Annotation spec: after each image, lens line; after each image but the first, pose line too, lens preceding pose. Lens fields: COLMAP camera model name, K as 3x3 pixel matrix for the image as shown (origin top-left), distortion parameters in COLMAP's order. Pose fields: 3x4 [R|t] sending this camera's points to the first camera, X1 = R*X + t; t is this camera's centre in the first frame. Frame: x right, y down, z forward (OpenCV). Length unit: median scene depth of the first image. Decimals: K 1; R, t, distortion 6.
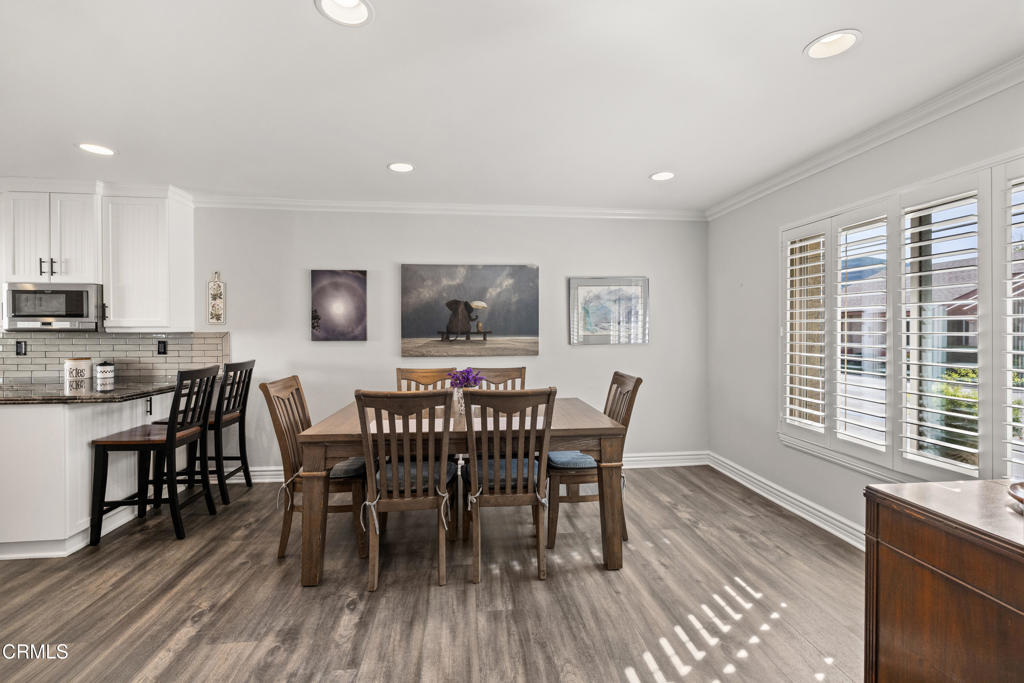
lens RADIAL K [[436.3, 0, 500.6], [0, 436.3, 334.7], [0, 0, 1]] dist [0.001429, 0.002050]
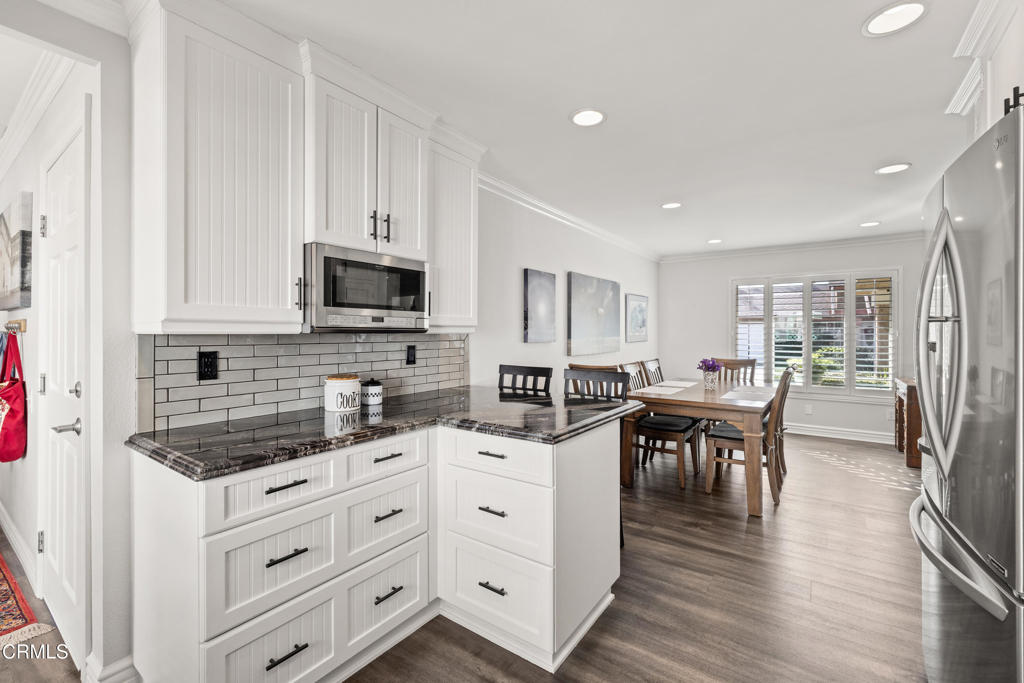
lens RADIAL K [[436.3, 0, 510.4], [0, 436.3, 333.9], [0, 0, 1]] dist [0.001429, 0.002050]
pose [[0.664057, 0.000161, 0.747682, -1.347179], [0.004655, 0.999980, -0.004349, -0.001095], [-0.747667, 0.006369, 0.664043, 0.448385]]
